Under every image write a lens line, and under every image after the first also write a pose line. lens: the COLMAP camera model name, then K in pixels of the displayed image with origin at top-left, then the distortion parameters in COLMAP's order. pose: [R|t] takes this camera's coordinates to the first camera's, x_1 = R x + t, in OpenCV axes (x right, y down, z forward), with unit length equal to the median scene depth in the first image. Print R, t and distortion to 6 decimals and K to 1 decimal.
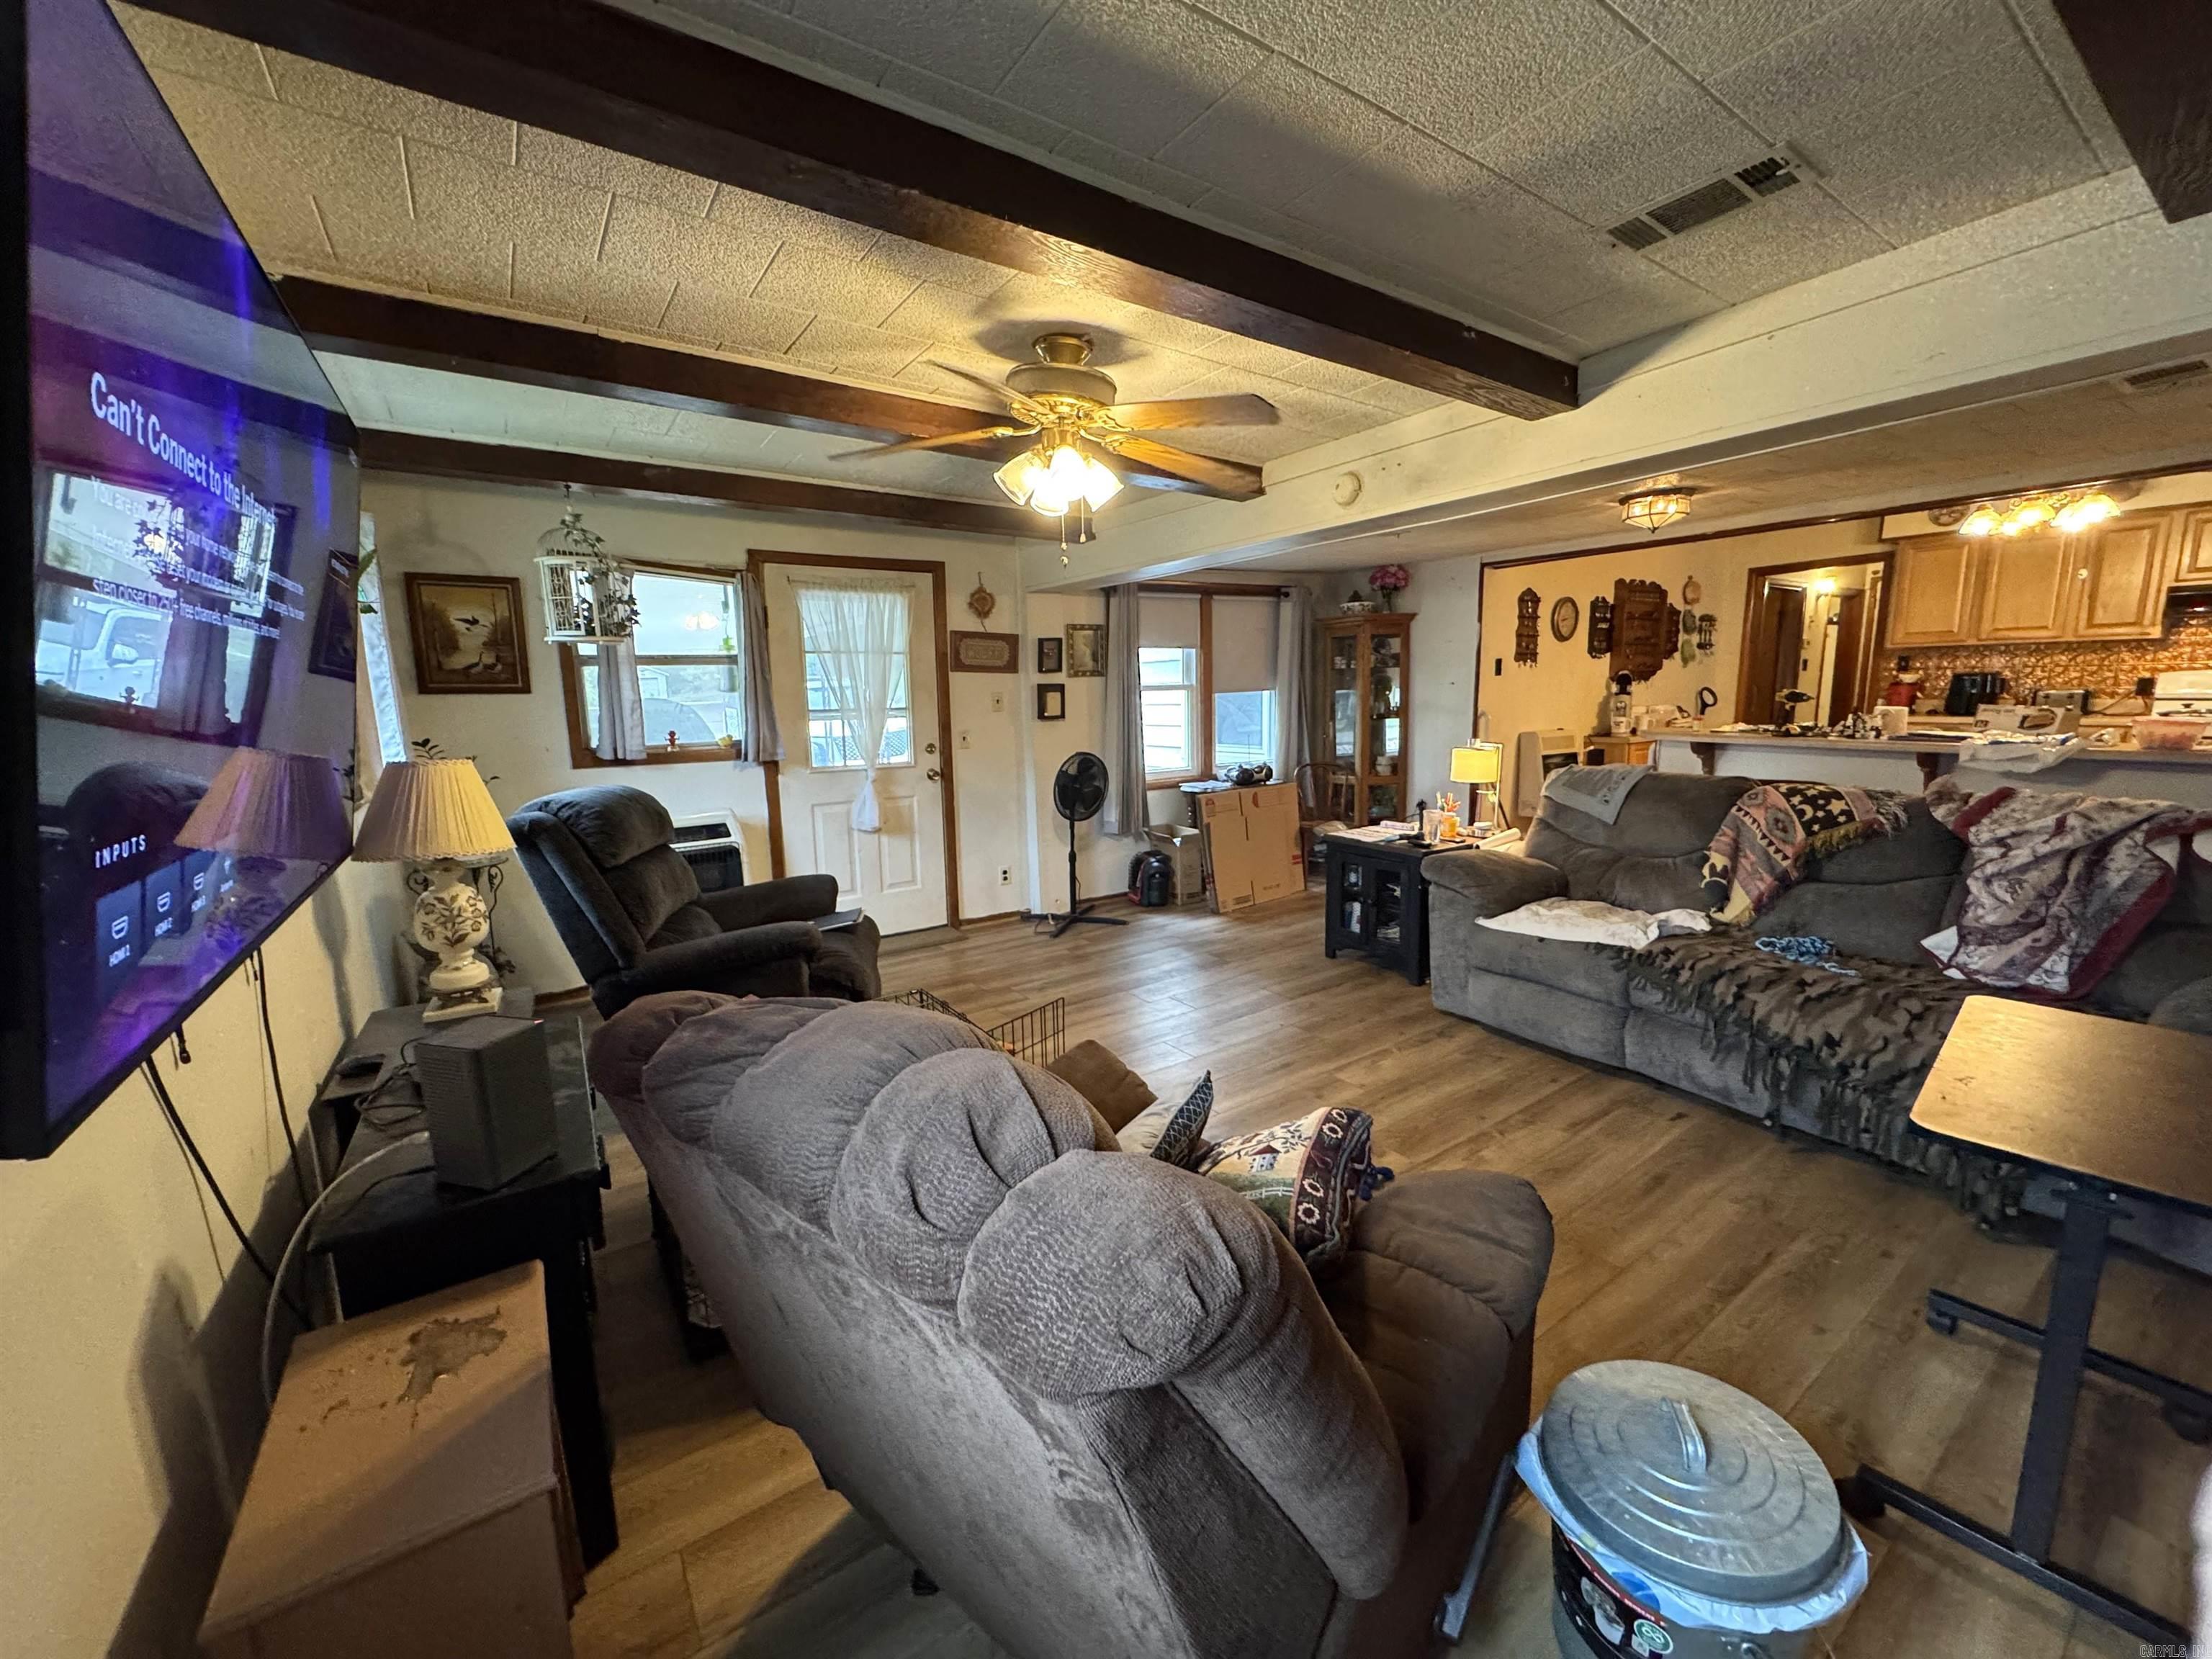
lens RADIAL K [[878.5, 0, 1106.7], [0, 878.5, 827.1], [0, 0, 1]] dist [-0.002689, 0.000133]
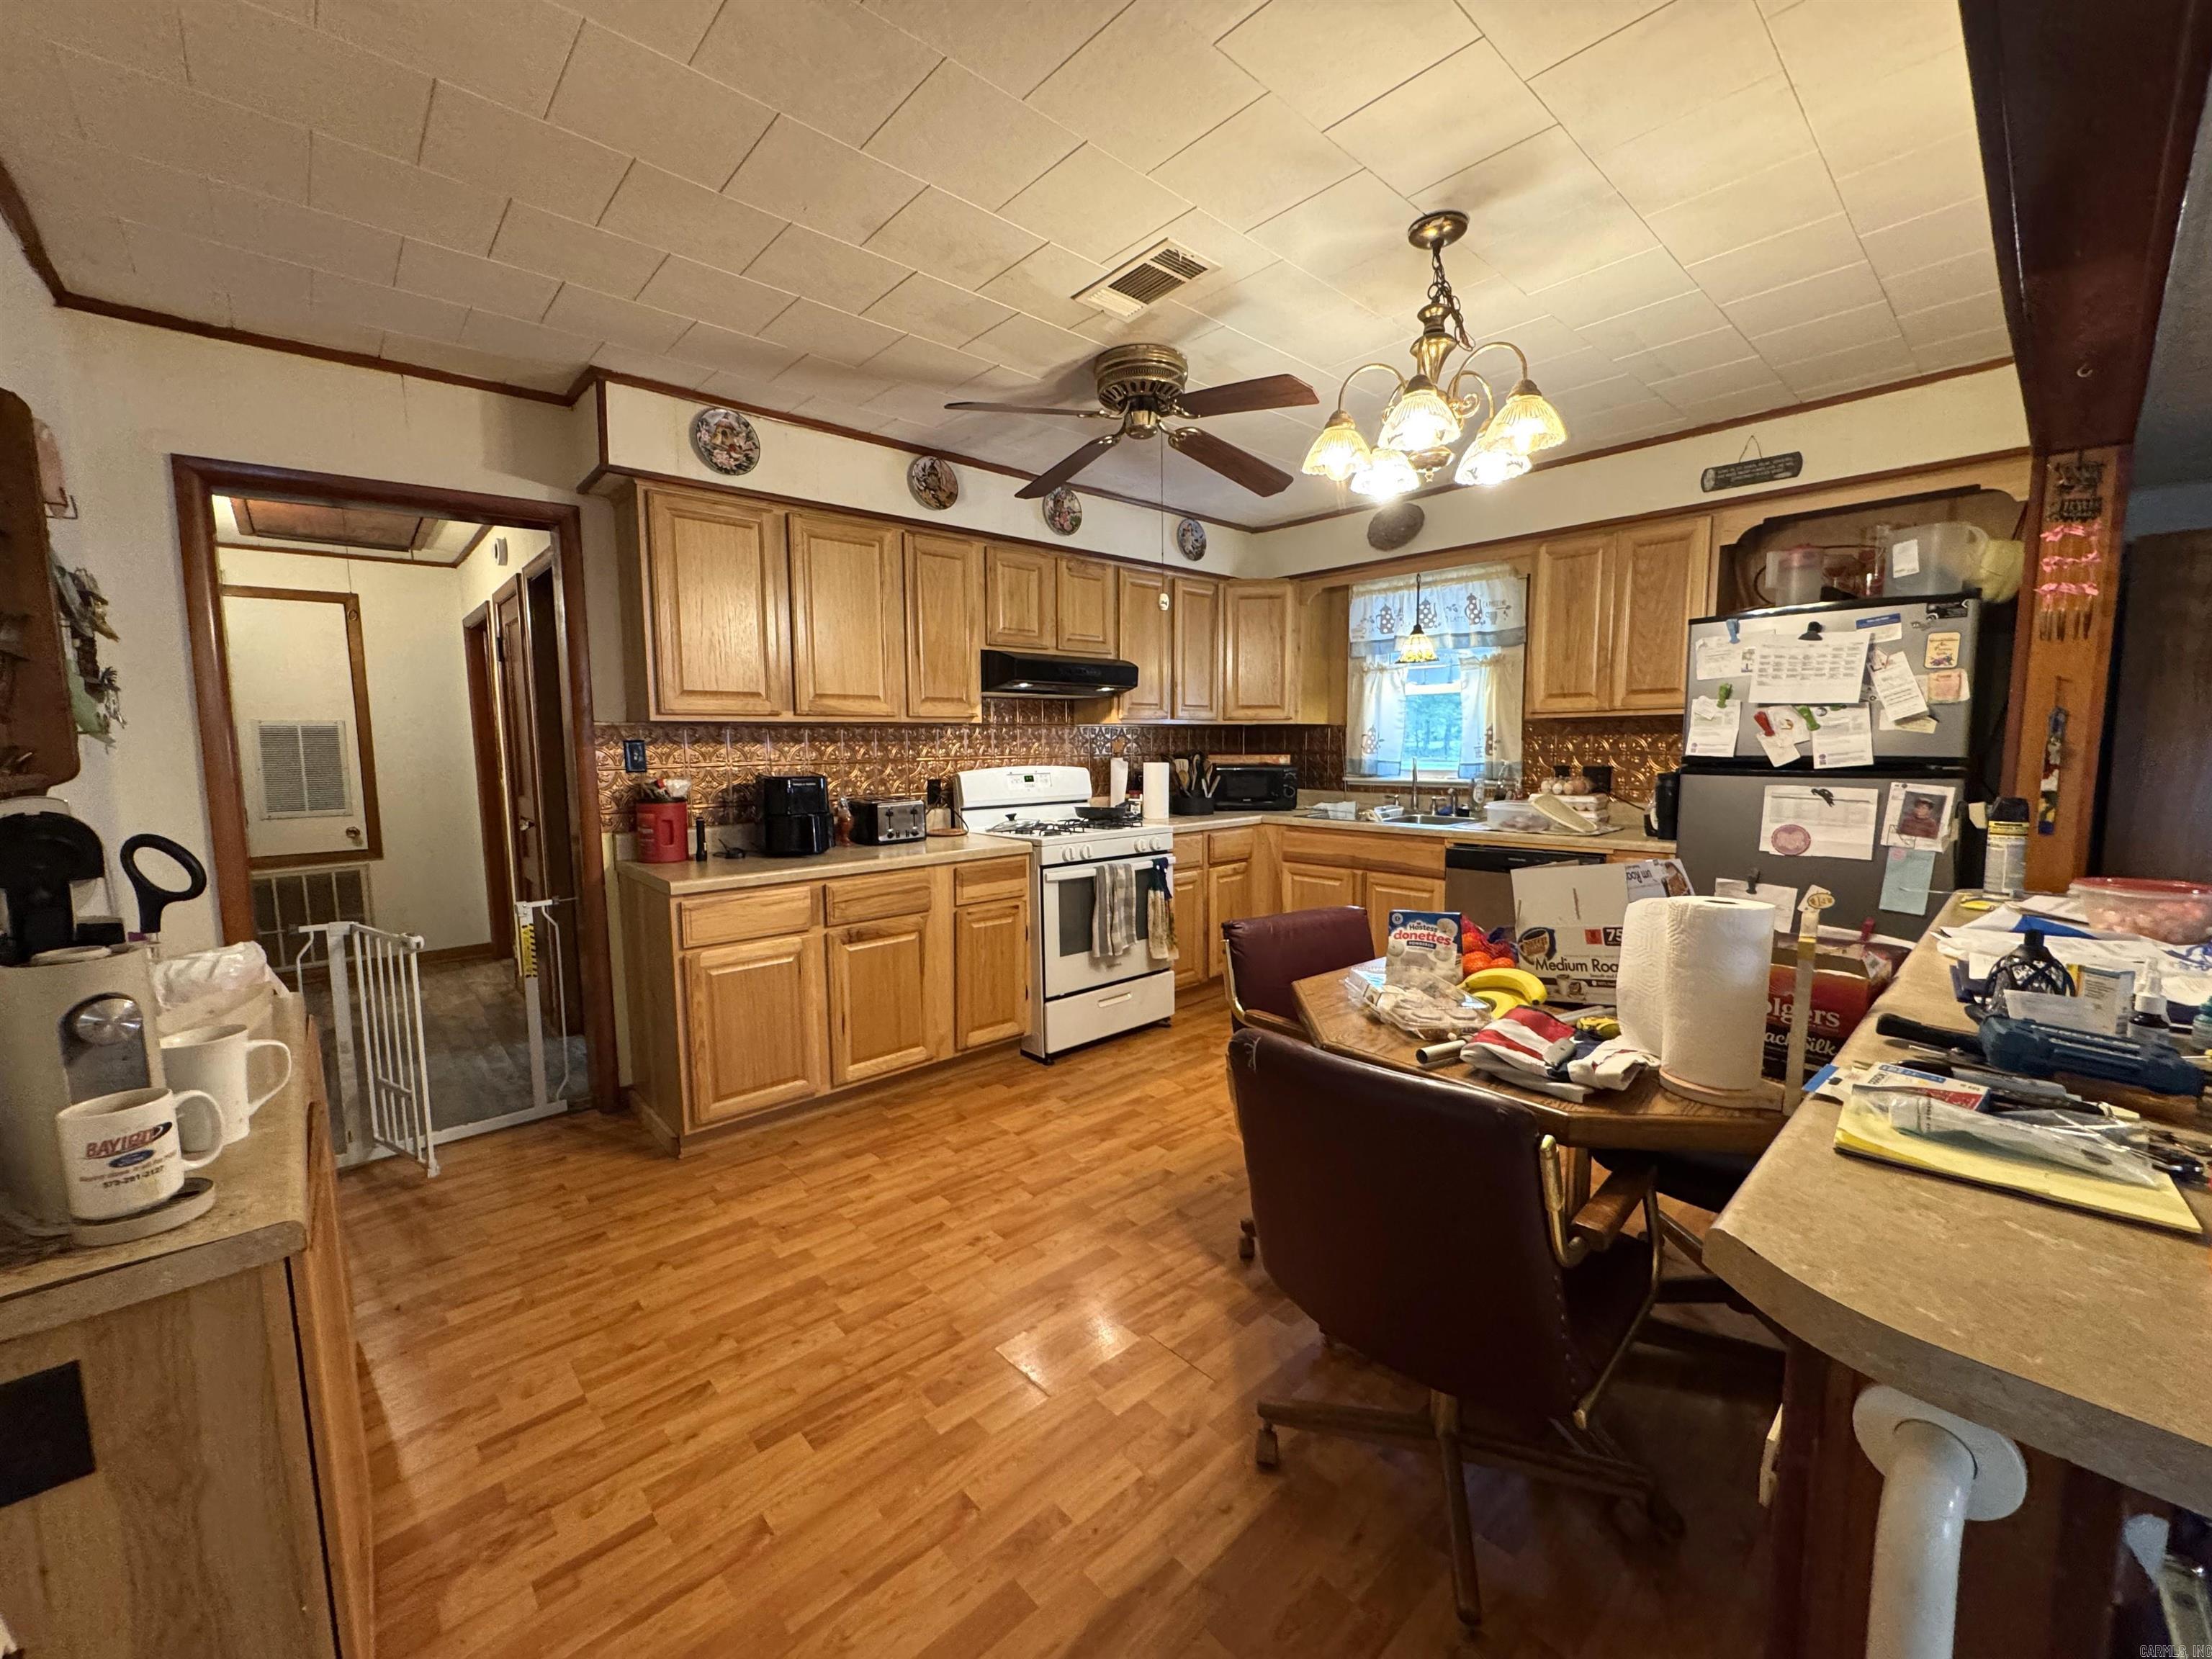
lens RADIAL K [[878.5, 0, 1106.7], [0, 878.5, 827.1], [0, 0, 1]] dist [-0.002689, 0.000133]
pose [[-0.152544, -0.076660, 0.985319, 0.476397], [0.169760, 0.980136, 0.102538, -0.182754], [-0.973608, 0.182909, -0.136500, 0.973454]]
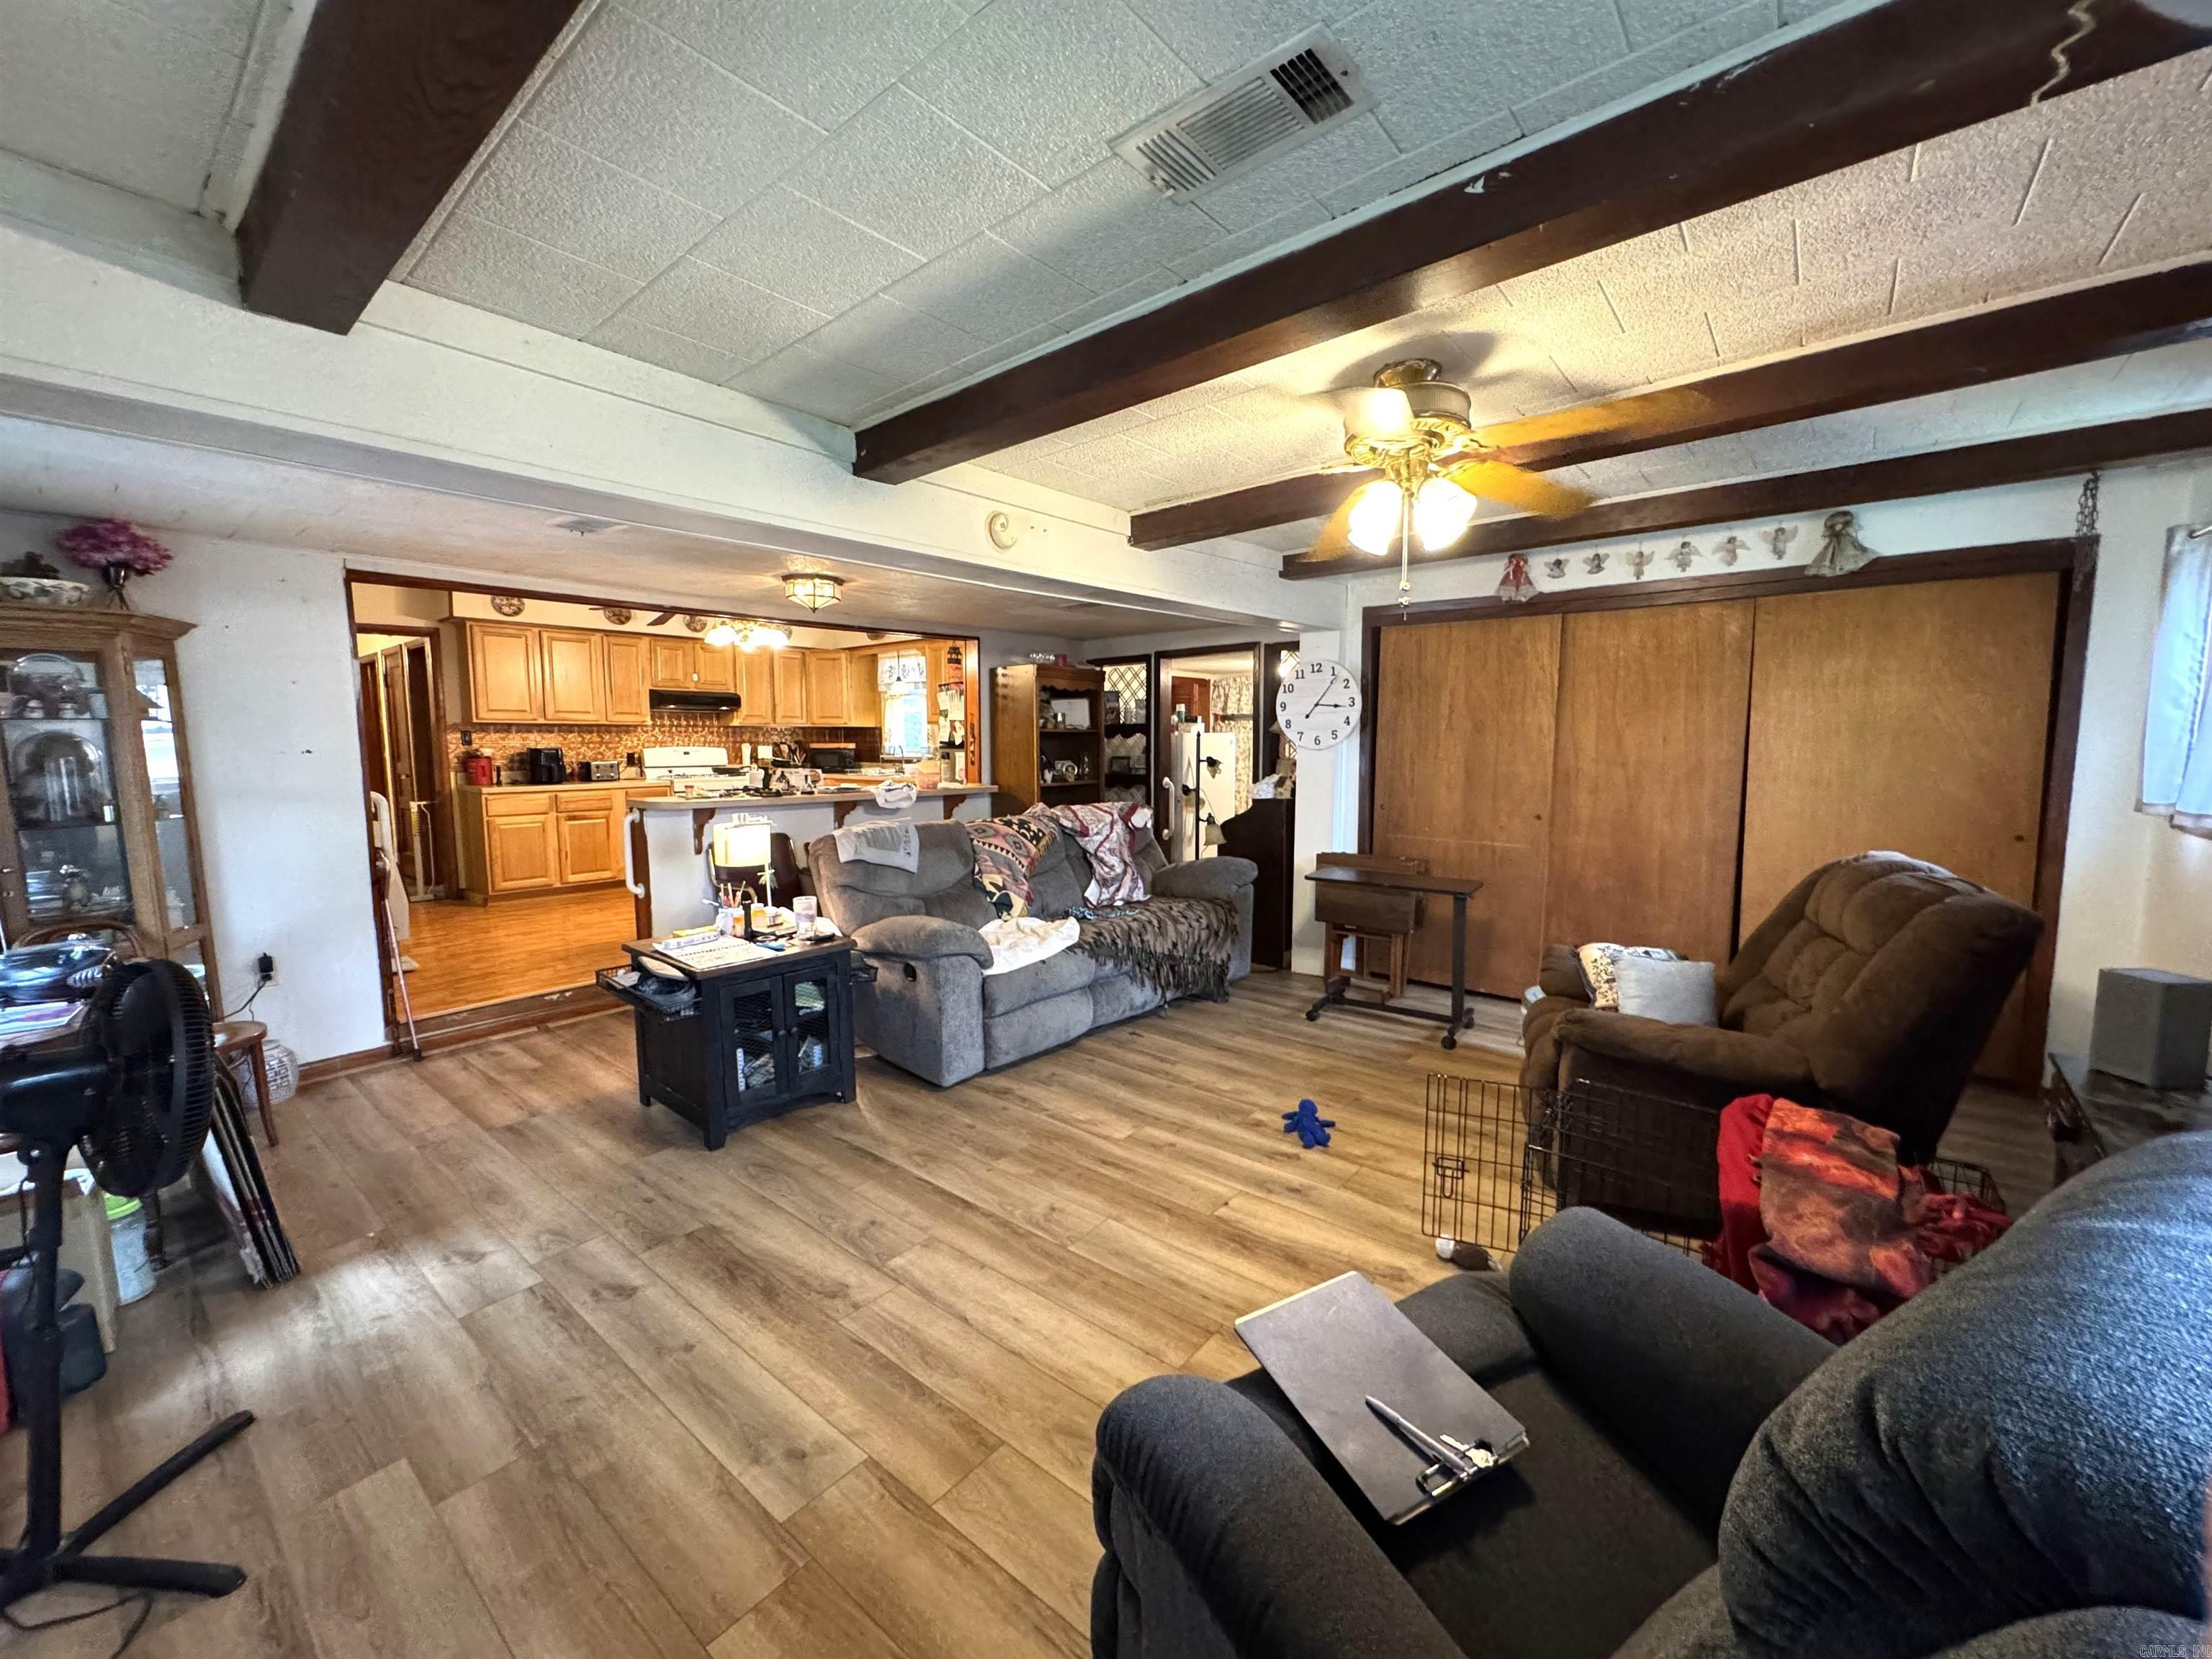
lens RADIAL K [[878.5, 0, 1106.7], [0, 878.5, 827.1], [0, 0, 1]] dist [-0.002689, 0.000133]
pose [[-0.281797, -0.070476, 0.956882, -0.365750], [0.162449, 0.979396, 0.119975, -0.100045], [-0.945622, 0.189253, -0.264543, 0.680354]]
